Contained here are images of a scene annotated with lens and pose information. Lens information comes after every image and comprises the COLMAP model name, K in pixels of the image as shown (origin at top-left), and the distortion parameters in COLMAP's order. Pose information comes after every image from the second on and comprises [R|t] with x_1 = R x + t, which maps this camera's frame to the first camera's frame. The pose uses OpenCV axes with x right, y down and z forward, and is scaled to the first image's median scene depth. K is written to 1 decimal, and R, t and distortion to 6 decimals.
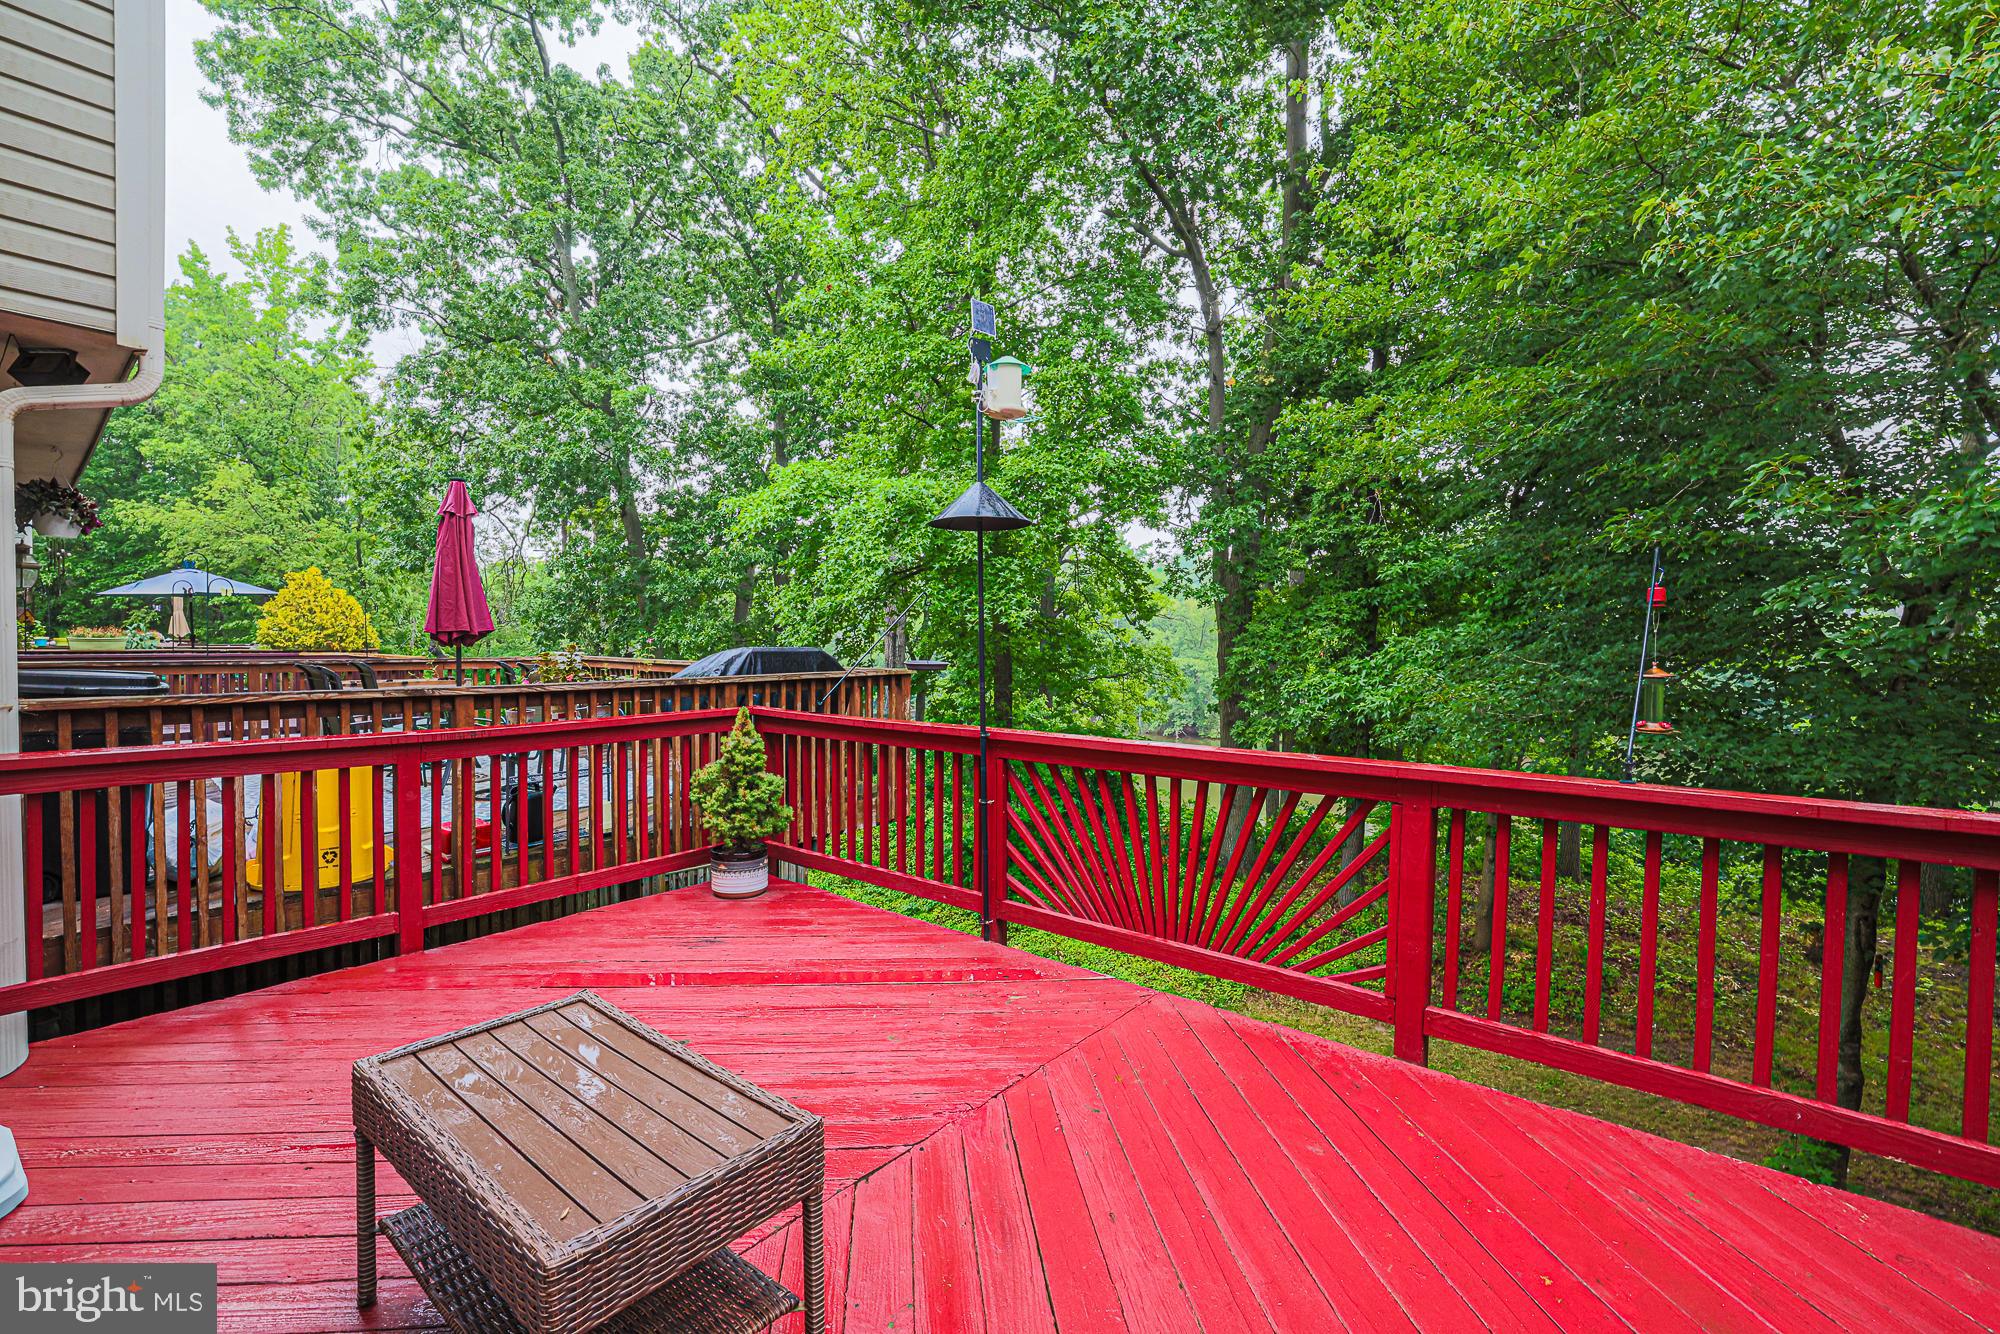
lens RADIAL K [[874.8, 0, 1000.5], [0, 874.8, 661.0], [0, 0, 1]] dist [-0.040301, 0.015201]
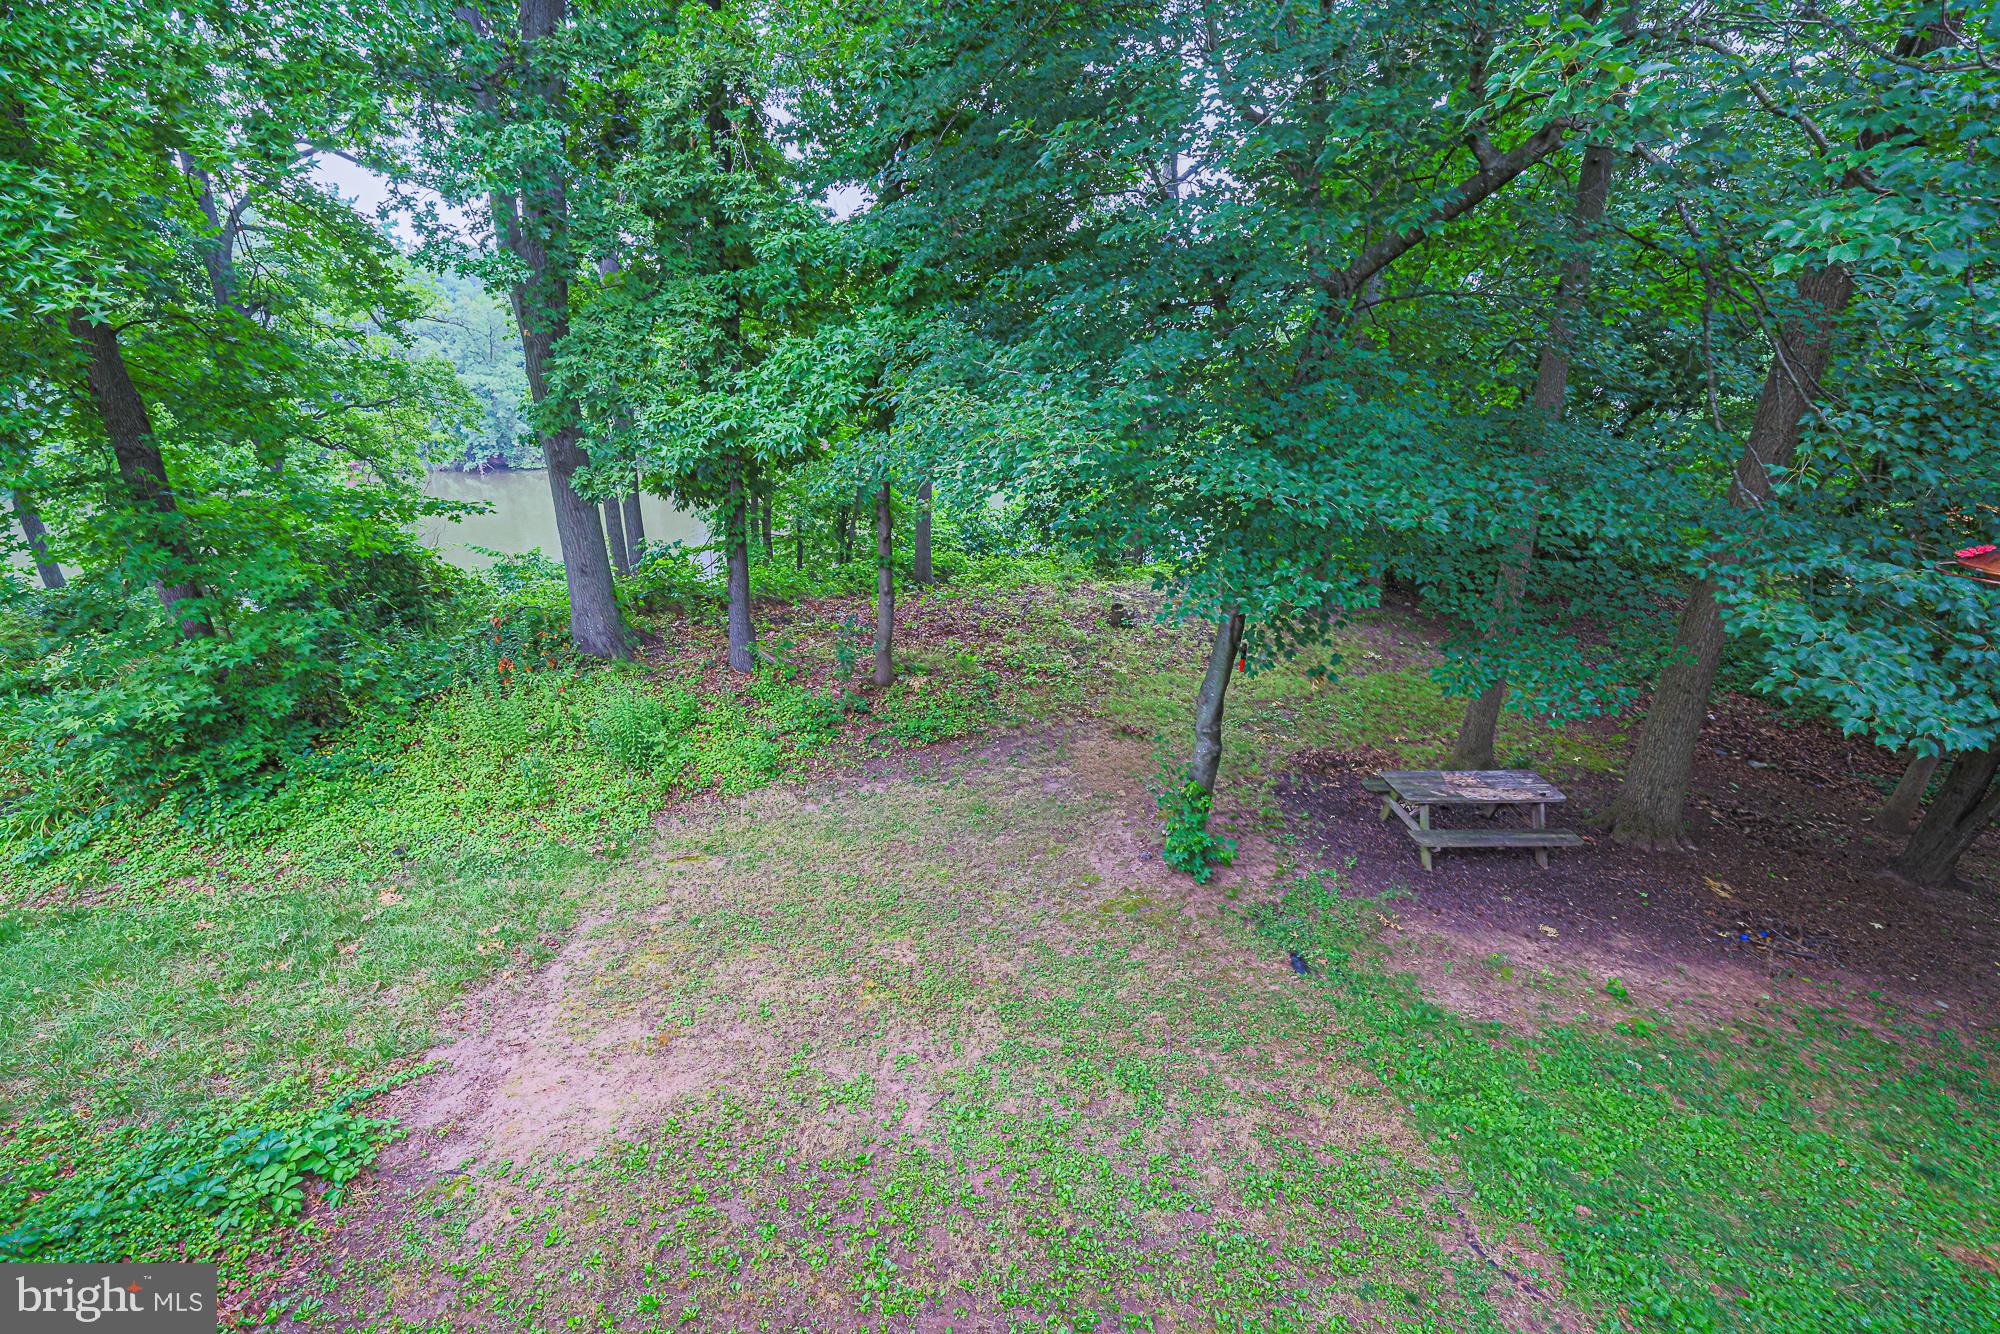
lens RADIAL K [[867.0, 0, 995.4], [0, 867.0, 657.3], [0, 0, 1]] dist [-0.042214, 0.014347]
pose [[0.741654, -0.228201, 0.630772, 0.045301], [0.018428, 0.946929, 0.320913, -0.001705], [-0.670529, -0.226383, 0.706500, 0.228595]]
